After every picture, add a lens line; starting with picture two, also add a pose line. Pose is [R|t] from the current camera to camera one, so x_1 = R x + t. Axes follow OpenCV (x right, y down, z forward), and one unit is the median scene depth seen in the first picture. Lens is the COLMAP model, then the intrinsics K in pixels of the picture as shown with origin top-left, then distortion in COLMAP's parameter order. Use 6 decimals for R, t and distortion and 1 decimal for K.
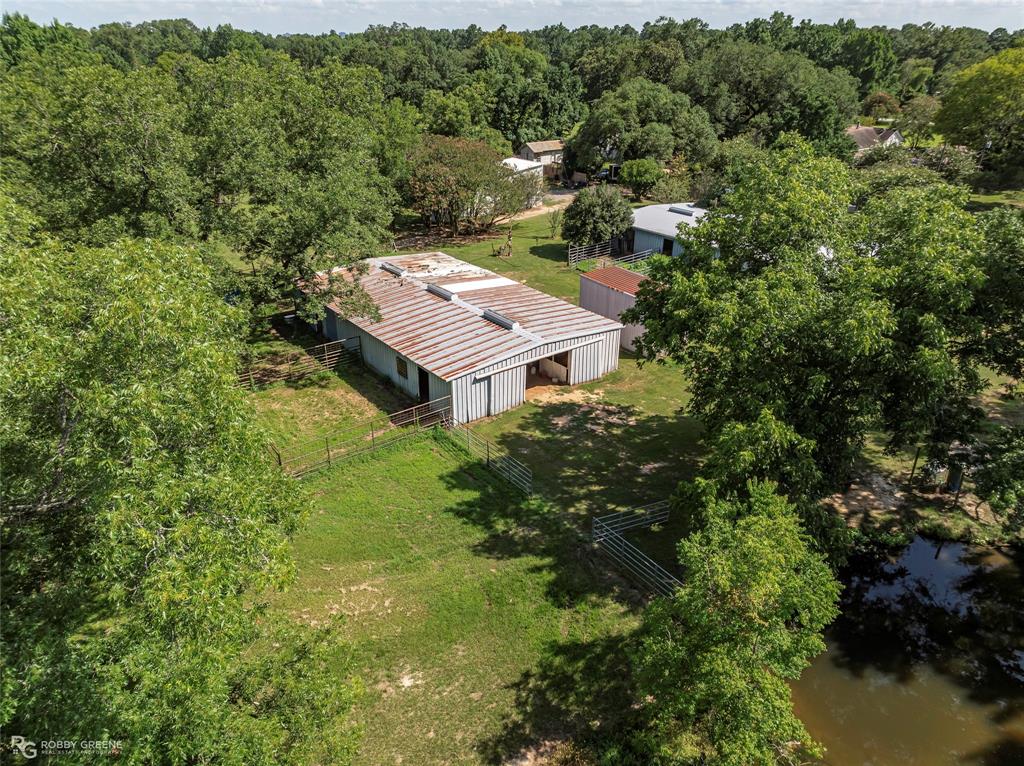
lens RADIAL K [[735.1, 0, 512.0], [0, 735.1, 383.0], [0, 0, 1]] dist [-0.005256, 0.038391]
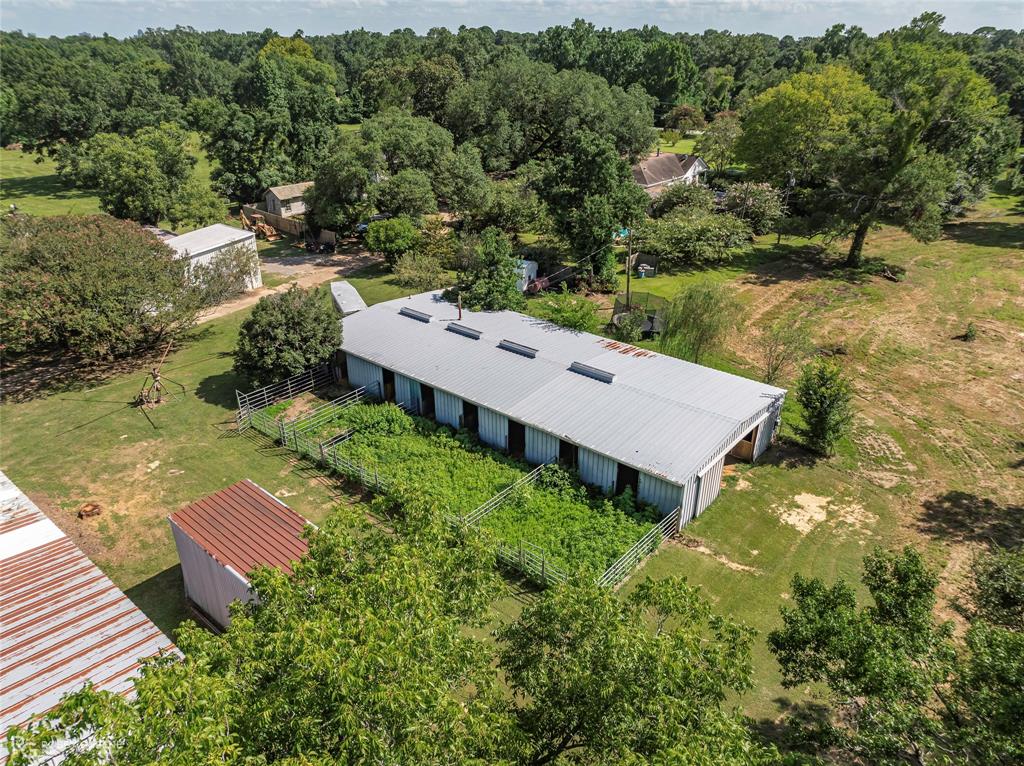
lens RADIAL K [[735.1, 0, 512.0], [0, 735.1, 383.0], [0, 0, 1]] dist [-0.005256, 0.038391]
pose [[0.978370, -0.091820, 0.185367, 0.107497], [0.091914, 0.995734, 0.008102, -0.096554], [-0.185320, 0.009111, 0.982636, 0.165375]]
